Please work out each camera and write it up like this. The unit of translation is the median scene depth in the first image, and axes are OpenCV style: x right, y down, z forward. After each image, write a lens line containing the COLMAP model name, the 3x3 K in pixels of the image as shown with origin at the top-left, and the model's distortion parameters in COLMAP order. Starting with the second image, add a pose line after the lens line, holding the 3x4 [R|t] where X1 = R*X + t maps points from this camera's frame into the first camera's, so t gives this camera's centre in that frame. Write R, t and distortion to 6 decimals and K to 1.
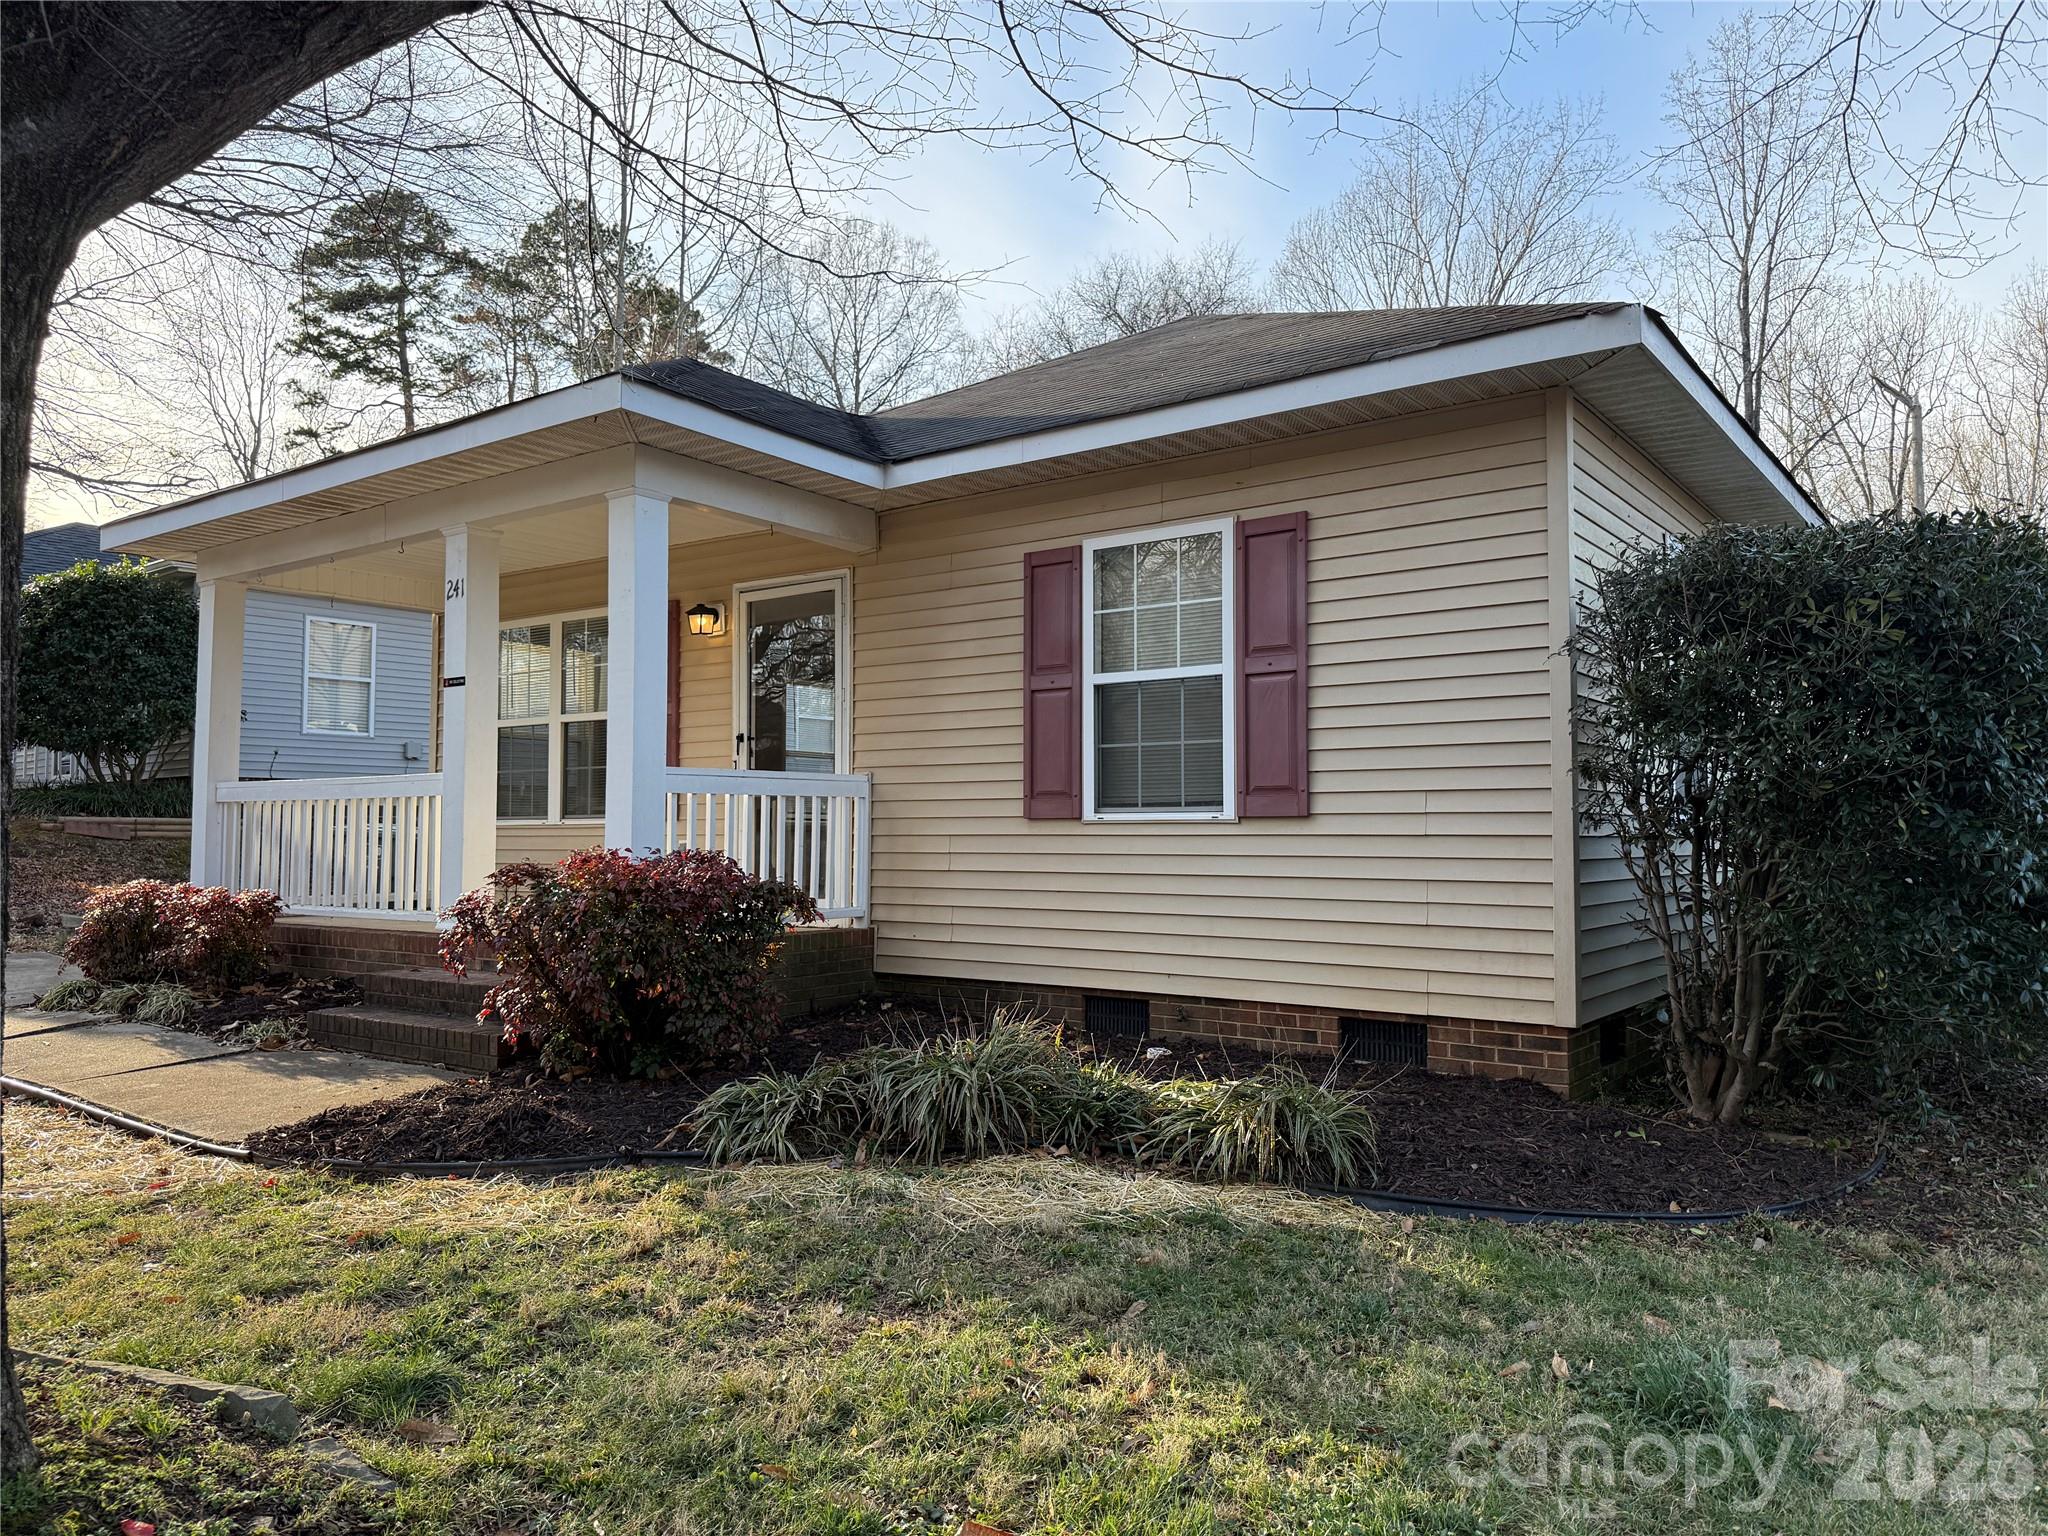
lens RADIAL K [[1445.6, 0, 1024.0], [0, 1445.6, 768.0], [0, 0, 1]] dist [0.142290, -0.229979]
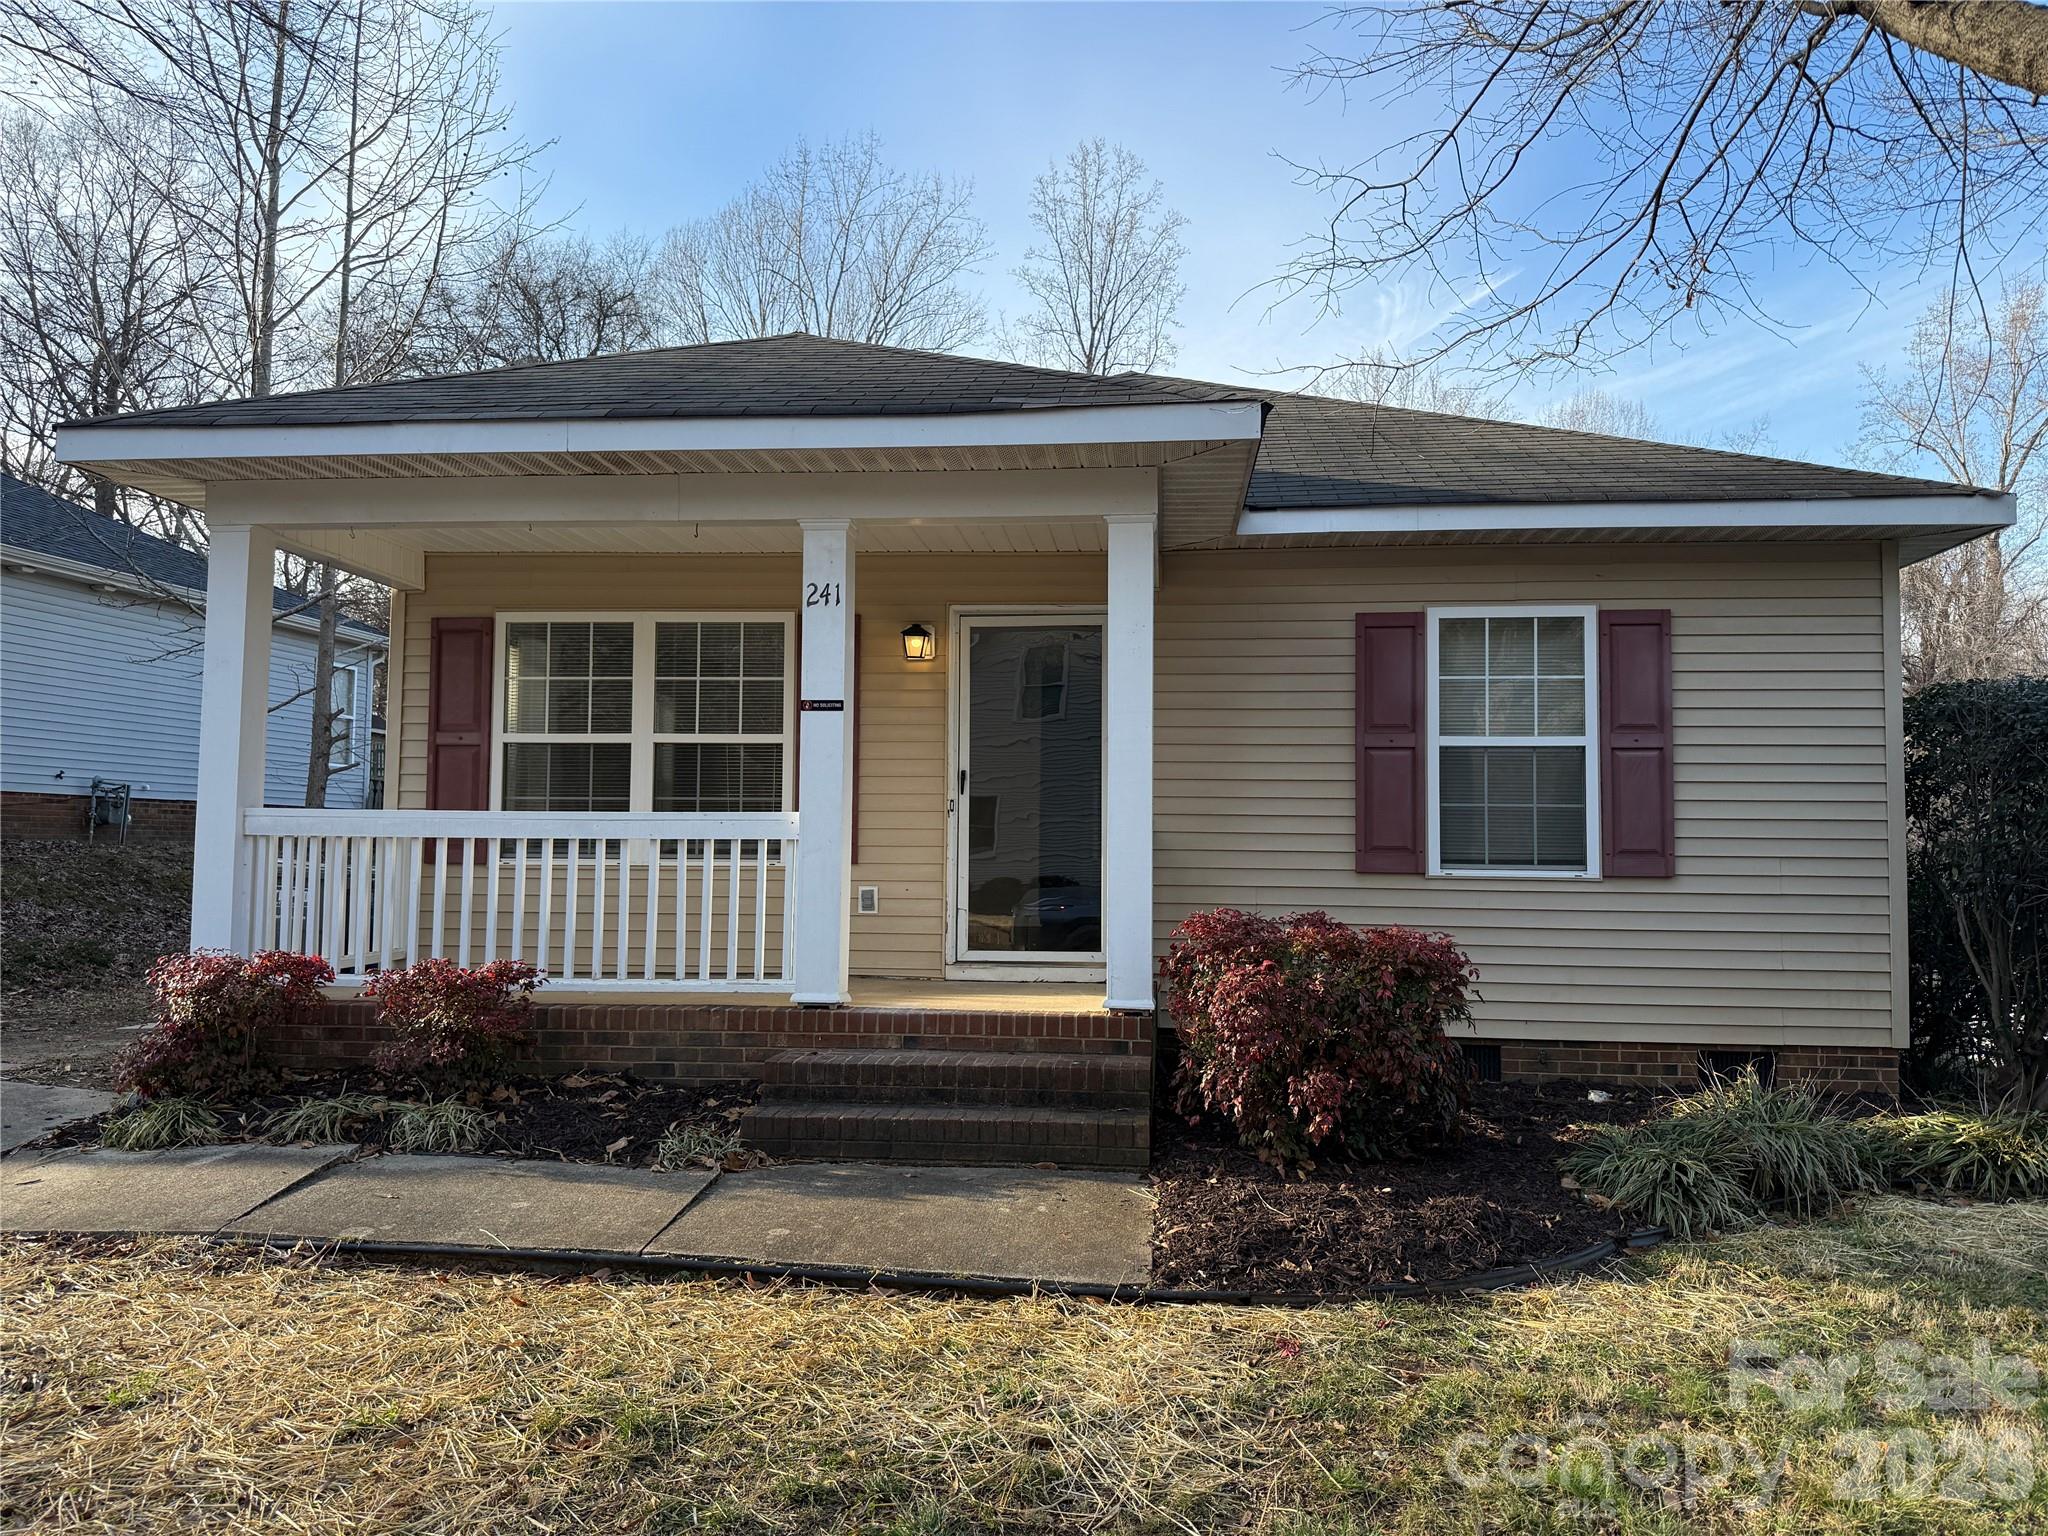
lens RADIAL K [[1445.6, 0, 1024.0], [0, 1445.6, 768.0], [0, 0, 1]] dist [0.142290, -0.229979]
pose [[0.855042, 0.037132, 0.517227, -0.760133], [-0.034096, 0.999300, -0.015375, -0.015251], [-0.517436, -0.004489, 0.855710, 0.248419]]
